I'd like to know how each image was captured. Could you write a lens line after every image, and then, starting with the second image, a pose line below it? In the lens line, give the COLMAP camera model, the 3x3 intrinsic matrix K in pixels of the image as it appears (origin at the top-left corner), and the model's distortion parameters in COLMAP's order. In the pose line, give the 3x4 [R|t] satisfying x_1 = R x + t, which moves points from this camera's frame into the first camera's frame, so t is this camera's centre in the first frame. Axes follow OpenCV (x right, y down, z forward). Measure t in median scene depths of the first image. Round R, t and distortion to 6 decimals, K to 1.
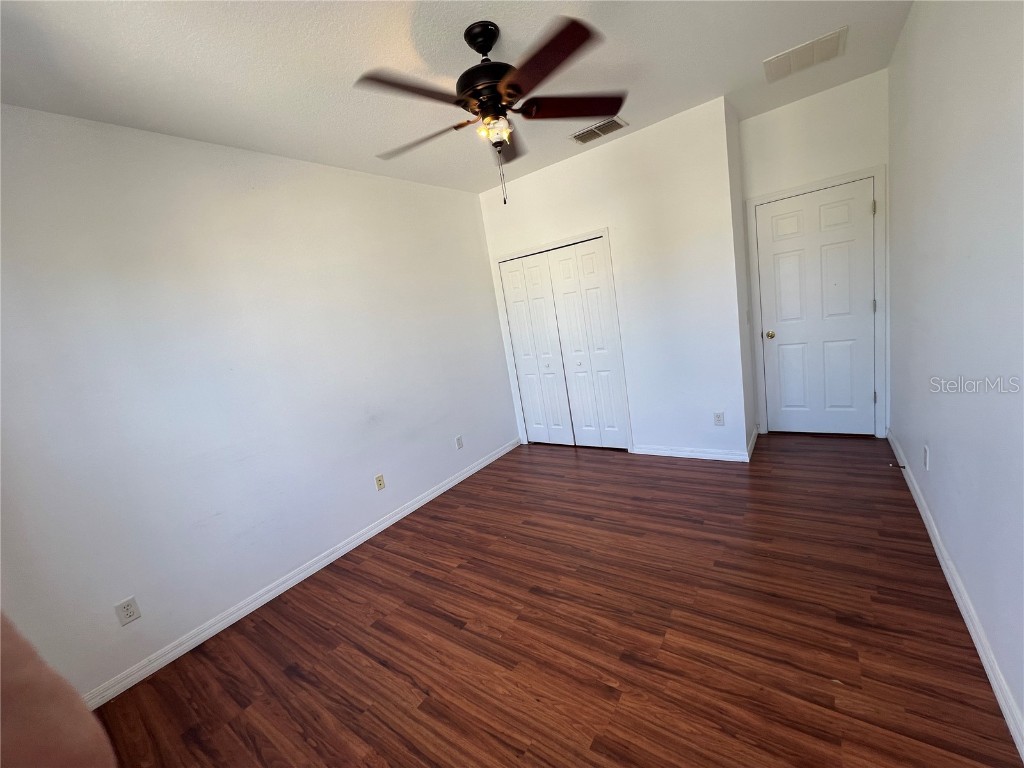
lens RADIAL K [[411.5, 0, 512.0], [0, 411.5, 384.0], [0, 0, 1]] dist [-0.000897, -0.000209]
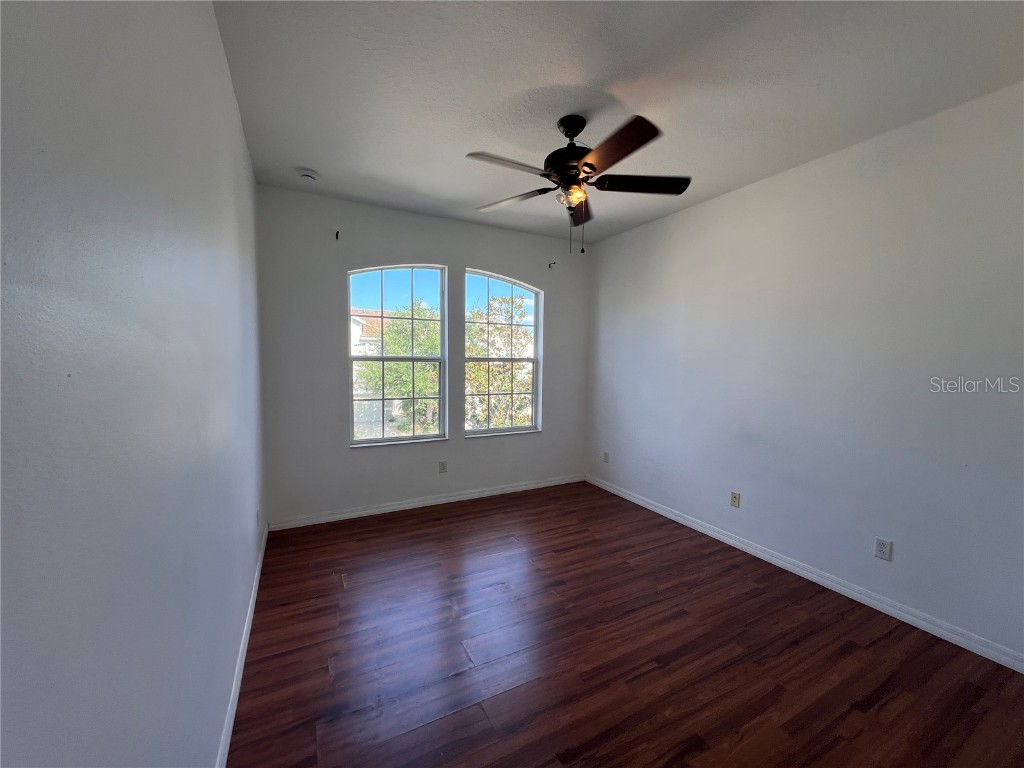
lens RADIAL K [[411.5, 0, 512.0], [0, 411.5, 384.0], [0, 0, 1]] dist [-0.000897, -0.000209]
pose [[-0.441940, 0.217340, -0.870318, 0.813295], [-0.100651, 0.952065, 0.288864, -0.291010], [0.891380, 0.215259, -0.398880, 0.978818]]
